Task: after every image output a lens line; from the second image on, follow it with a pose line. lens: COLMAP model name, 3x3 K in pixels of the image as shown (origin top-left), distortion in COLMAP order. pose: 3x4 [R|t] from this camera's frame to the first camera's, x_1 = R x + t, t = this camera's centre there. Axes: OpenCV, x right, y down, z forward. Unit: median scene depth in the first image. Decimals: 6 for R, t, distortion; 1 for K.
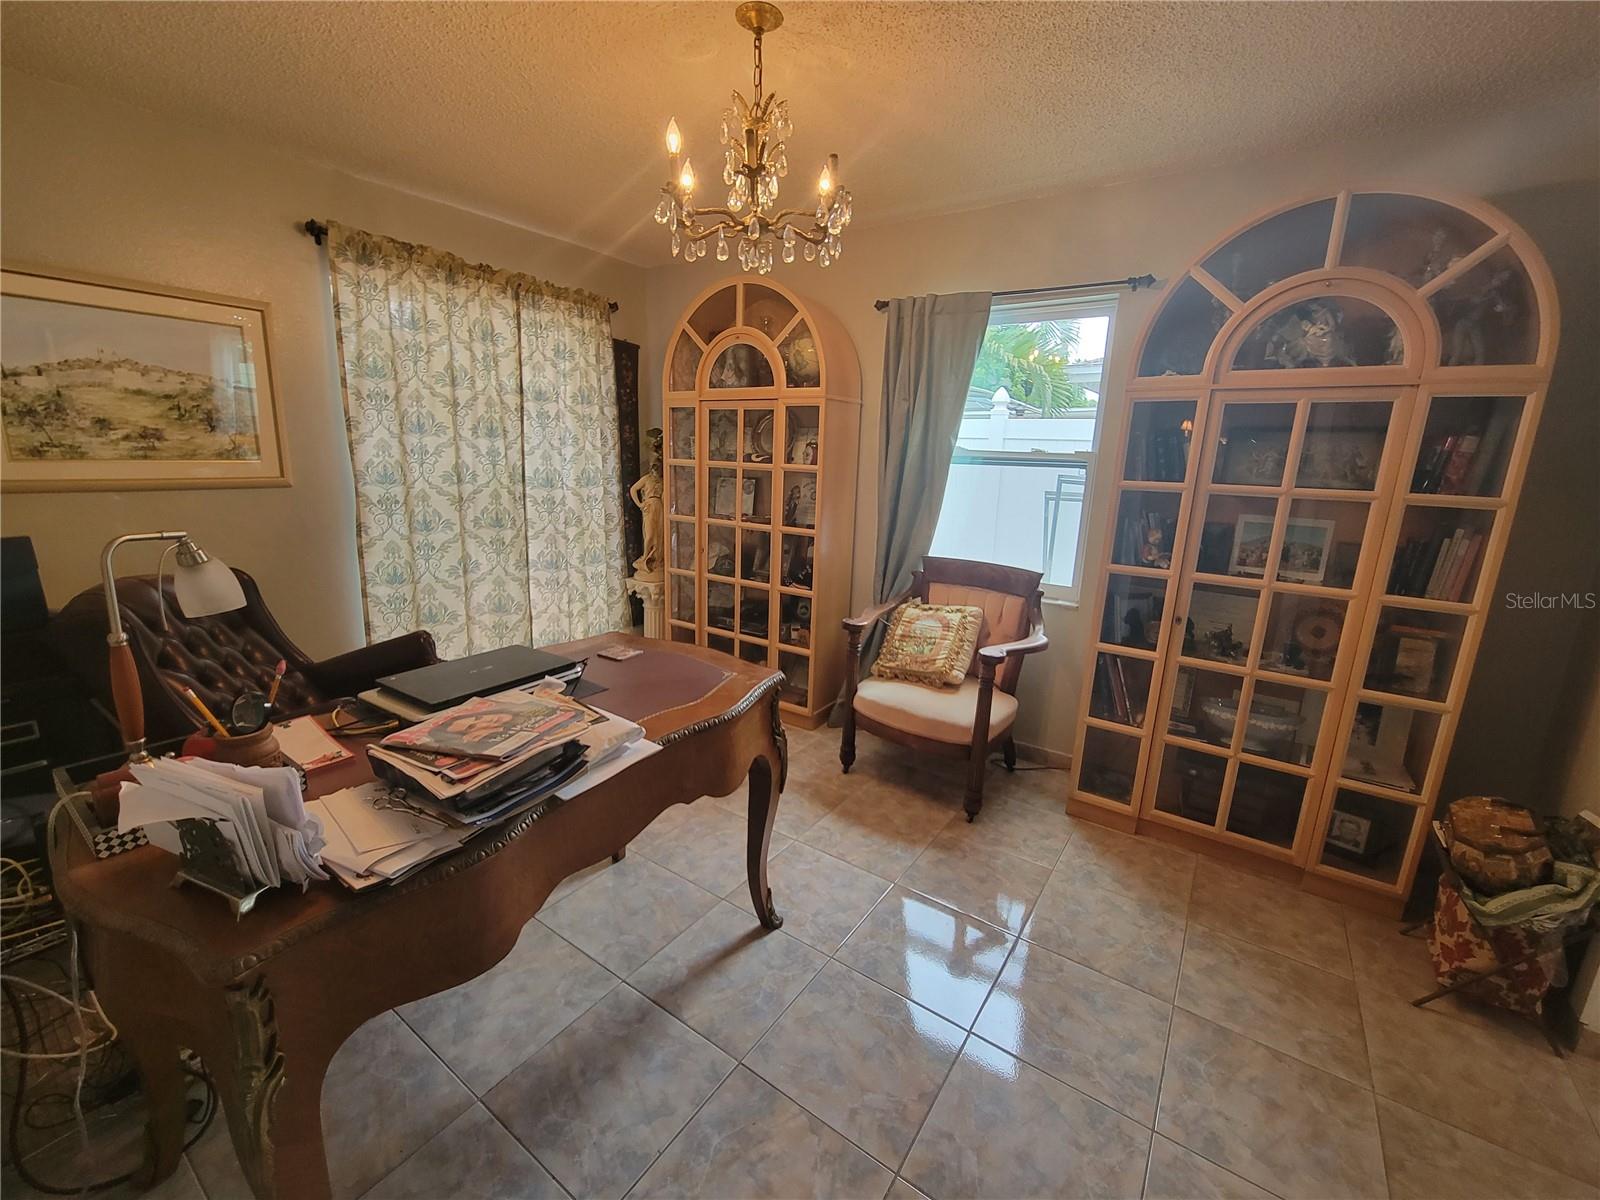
lens RADIAL K [[654.4, 0, 792.5], [0, 654.4, 602.9], [0, 0, 1]] dist [0.003236, -0.001243]
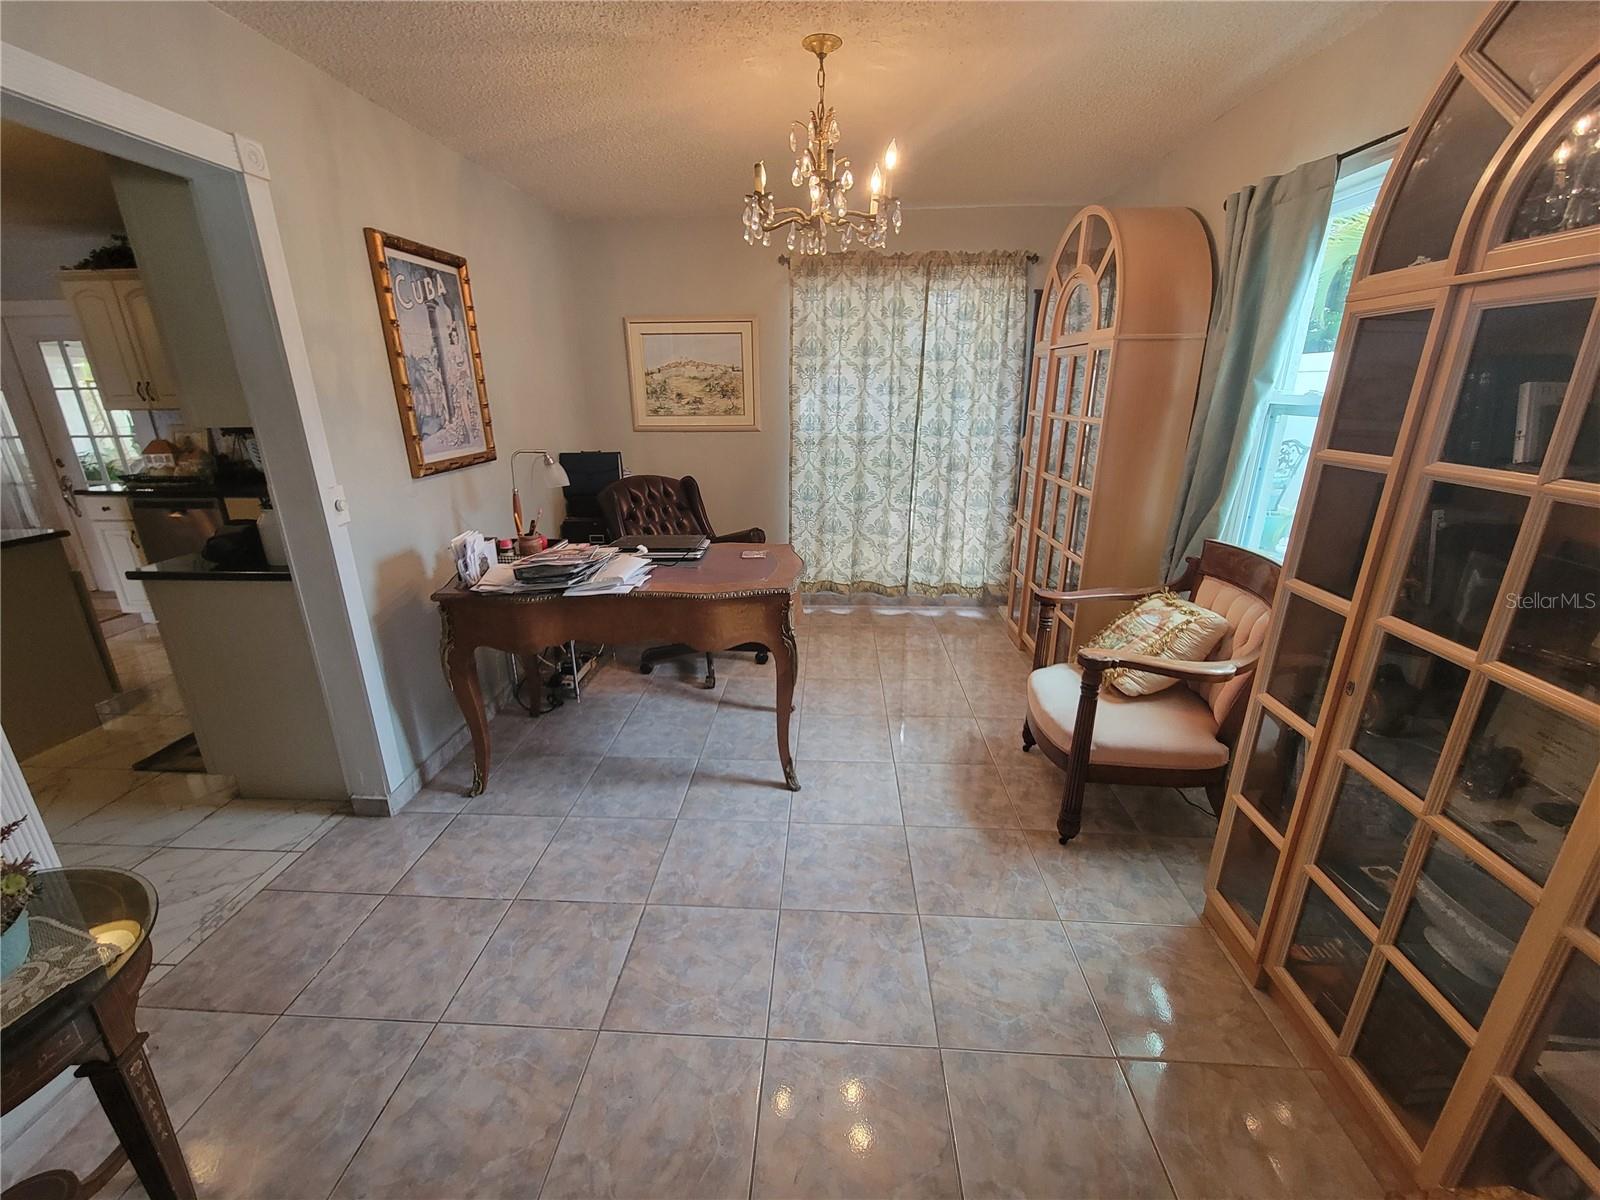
lens RADIAL K [[654.4, 0, 785.7], [0, 654.4, 599.5], [0, 0, 1]] dist [0.003236, -0.001243]
pose [[0.523661, 0.231799, -0.819786, 0.588978], [-0.169344, 0.971392, 0.166494, -0.048004], [0.834926, 0.051640, 0.547934, 0.173499]]
